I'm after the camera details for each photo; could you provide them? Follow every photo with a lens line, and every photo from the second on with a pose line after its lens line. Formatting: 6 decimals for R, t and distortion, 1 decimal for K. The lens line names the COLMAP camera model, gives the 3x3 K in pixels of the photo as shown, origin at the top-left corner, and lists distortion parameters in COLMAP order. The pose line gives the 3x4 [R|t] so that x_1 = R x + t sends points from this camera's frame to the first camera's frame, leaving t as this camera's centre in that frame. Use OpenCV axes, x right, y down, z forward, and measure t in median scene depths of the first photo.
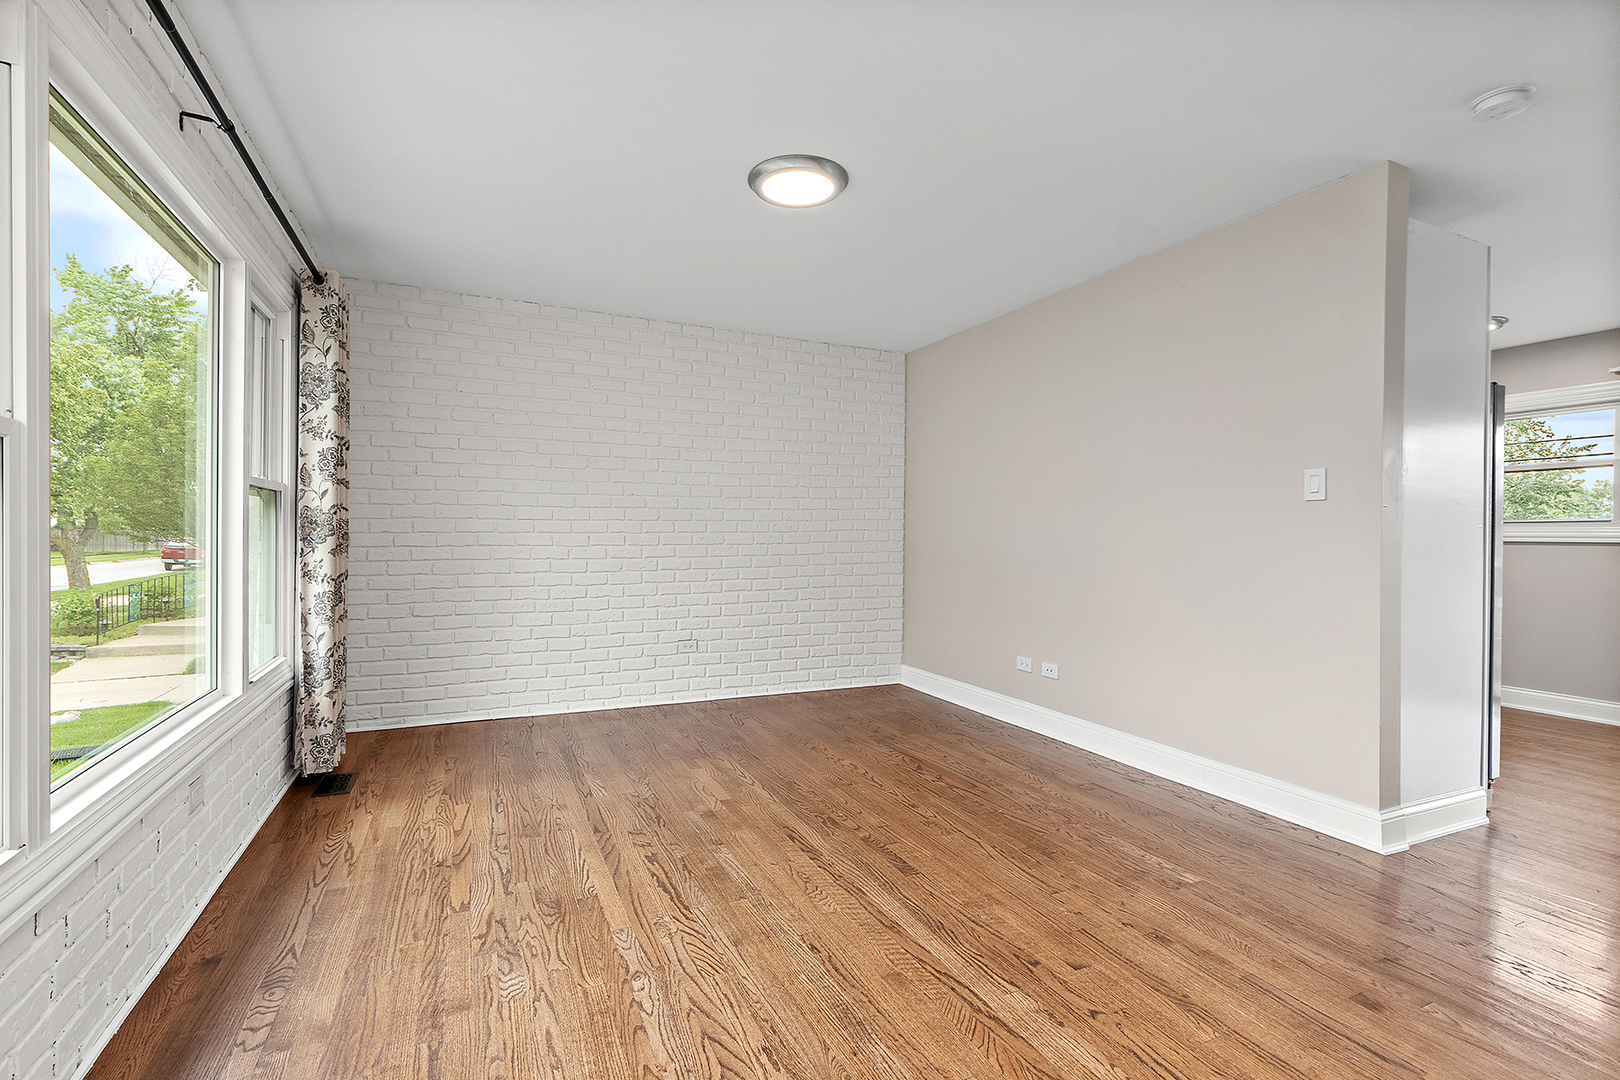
lens RADIAL K [[725.6, 0, 810.0], [0, 725.6, 540.0], [0, 0, 1]] dist [-0.000002, -0.000006]
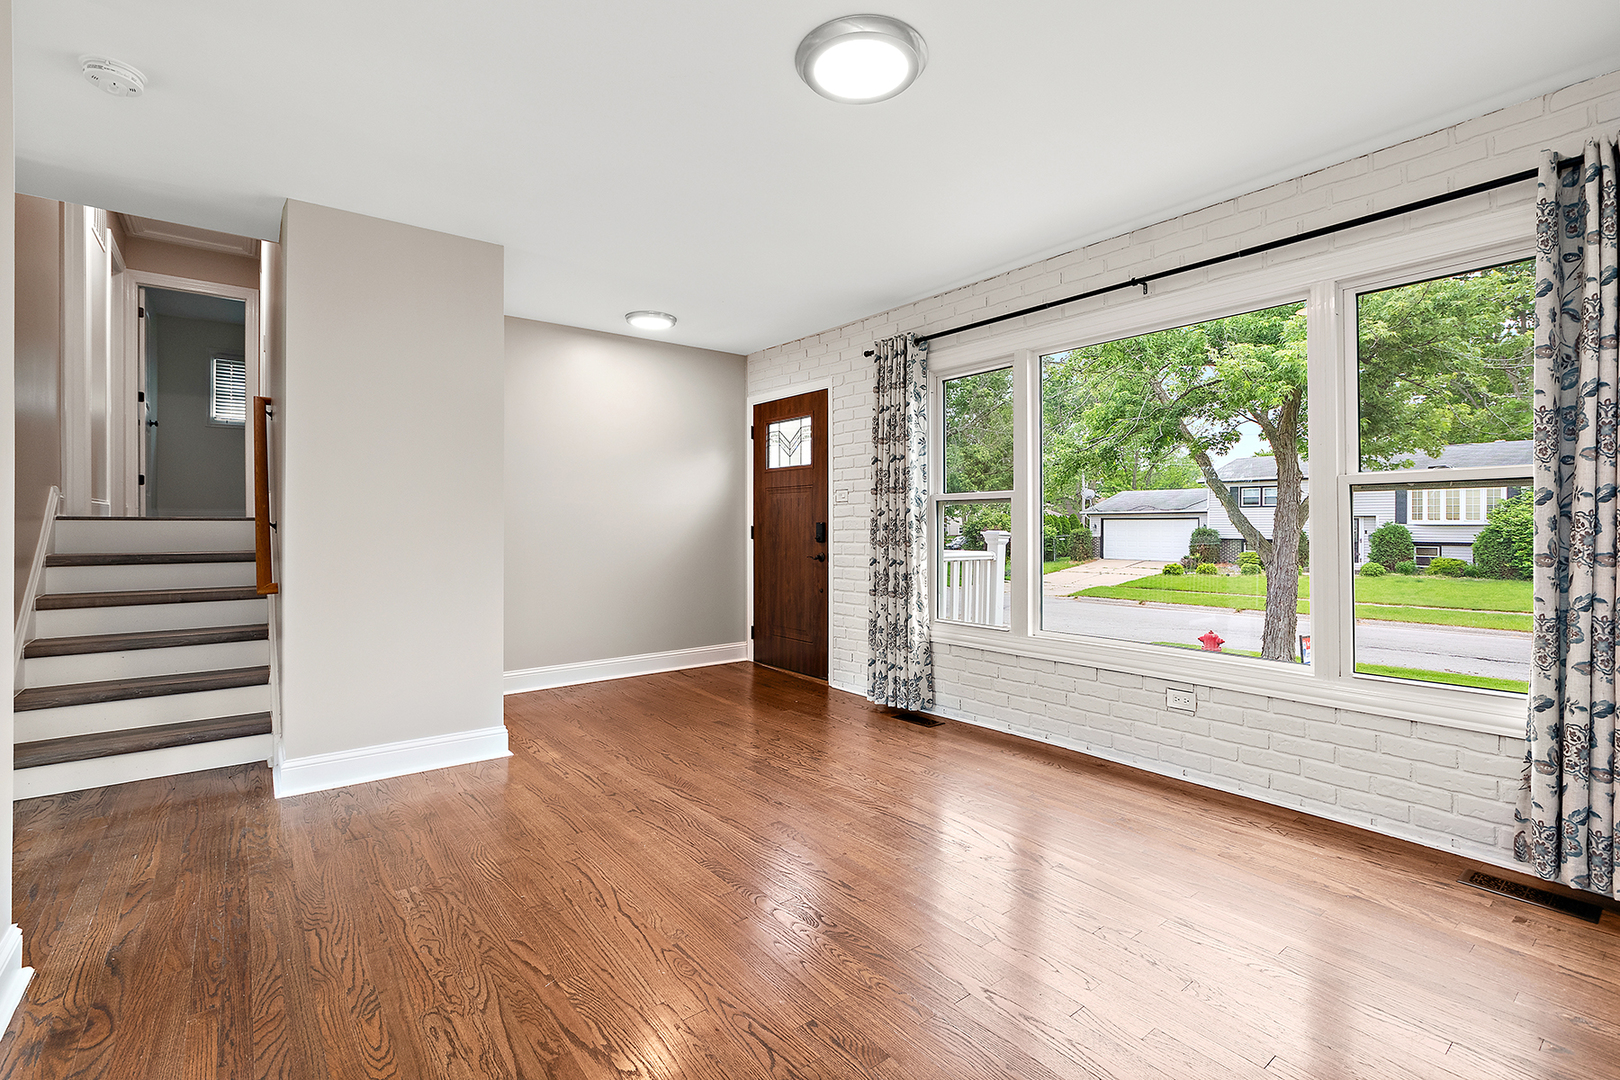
lens RADIAL K [[725.6, 0, 810.0], [0, 725.6, 540.0], [0, 0, 1]] dist [-0.000002, -0.000006]
pose [[-0.973419, -0.005134, -0.228975, 0.220393], [-0.010761, 0.999670, 0.023333, -0.013383], [0.228780, 0.025177, -0.973153, 1.876491]]
